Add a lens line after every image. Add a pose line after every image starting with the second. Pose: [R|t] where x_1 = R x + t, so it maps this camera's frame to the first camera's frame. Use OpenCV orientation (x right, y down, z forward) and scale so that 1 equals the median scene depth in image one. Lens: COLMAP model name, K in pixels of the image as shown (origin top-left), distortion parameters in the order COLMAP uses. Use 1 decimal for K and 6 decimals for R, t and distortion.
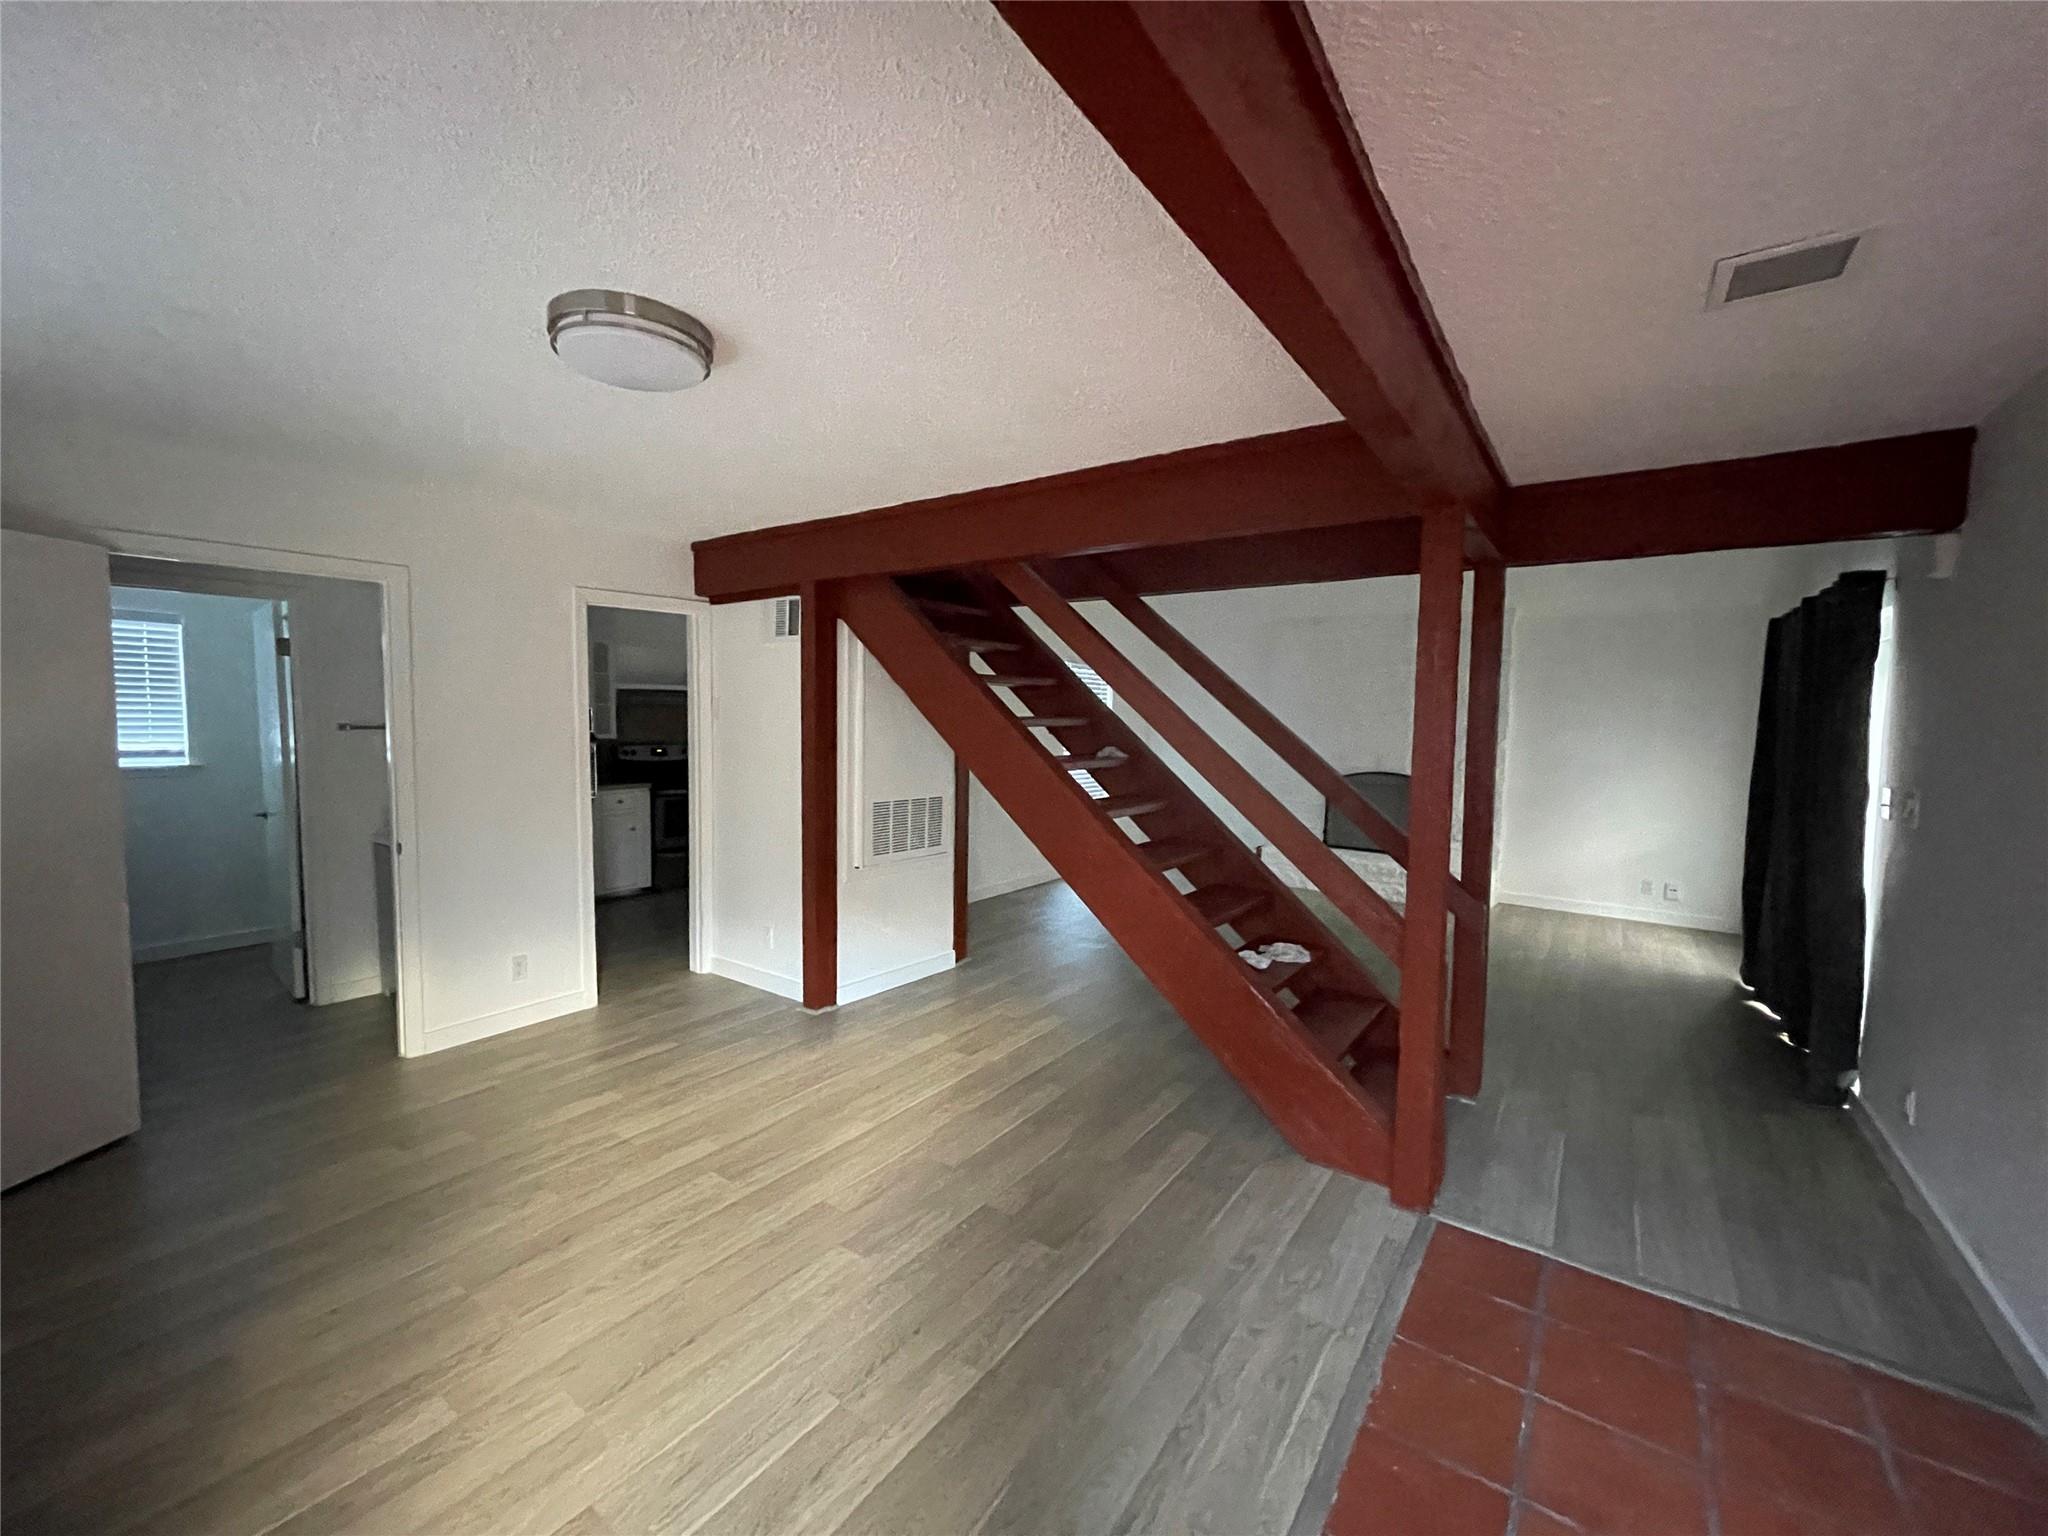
lens RADIAL K [[827.7, 0, 1007.2], [0, 827.7, 772.0], [0, 0, 1]] dist [-0.003787, 0.002294]
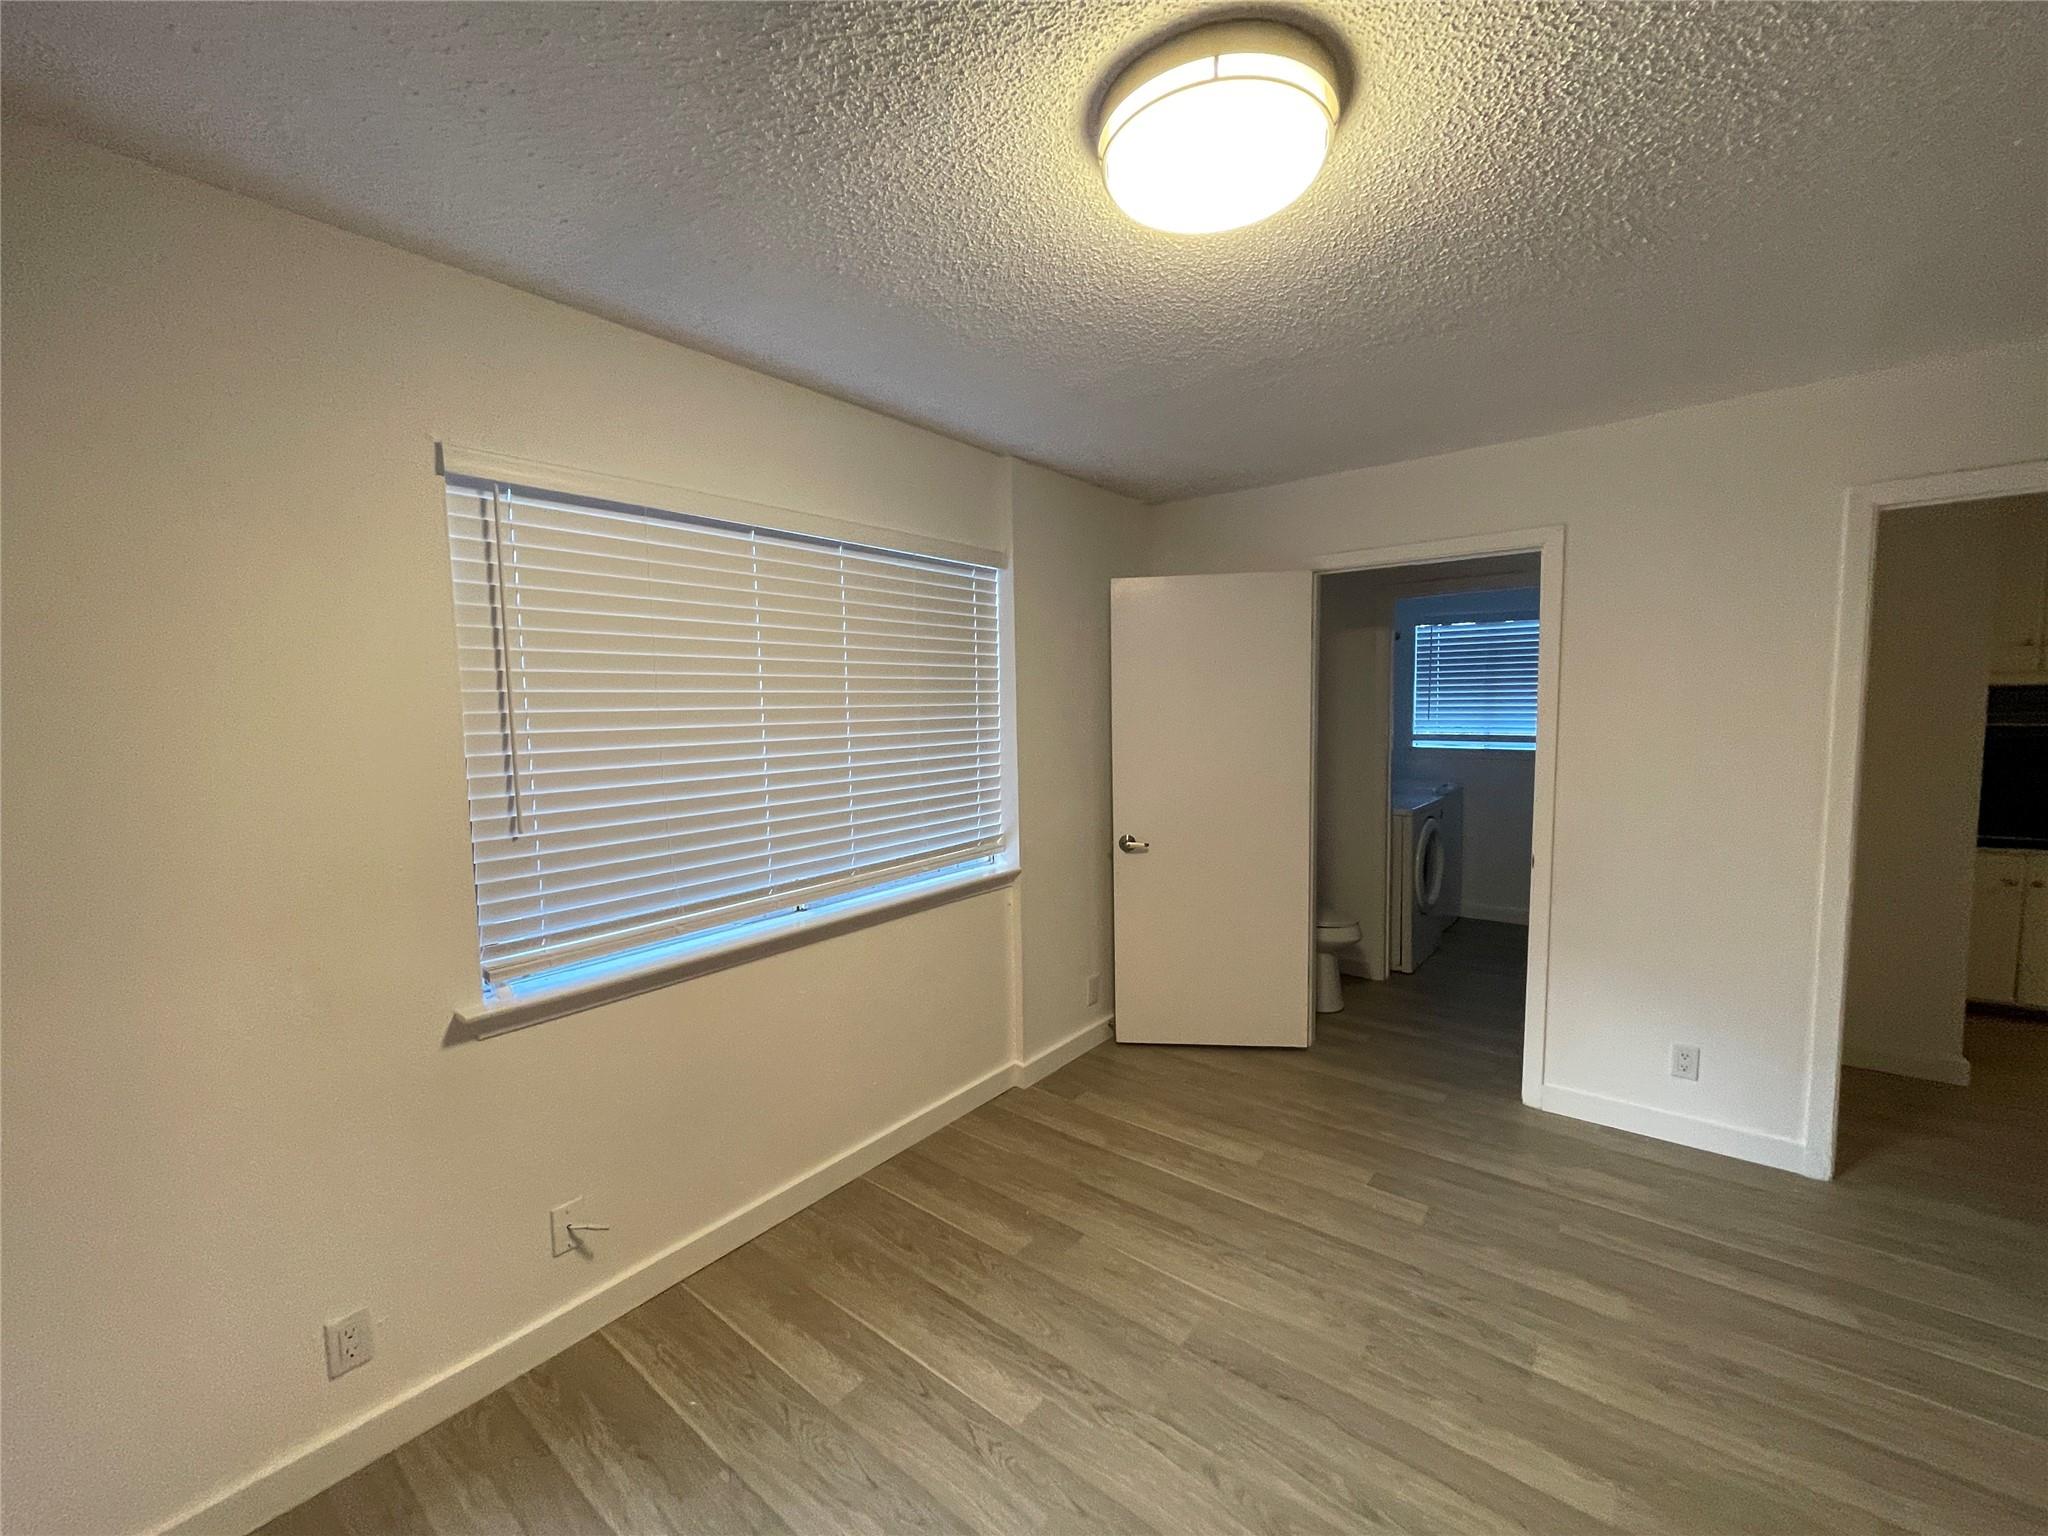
lens RADIAL K [[827.7, 0, 1011.3], [0, 827.7, 767.3], [0, 0, 1]] dist [-0.003787, 0.002294]
pose [[-0.062340, 0.057097, -0.996420, 0.162103], [-0.047167, 0.997078, 0.060085, -0.028826], [0.996940, 0.050744, -0.059465, 0.649403]]
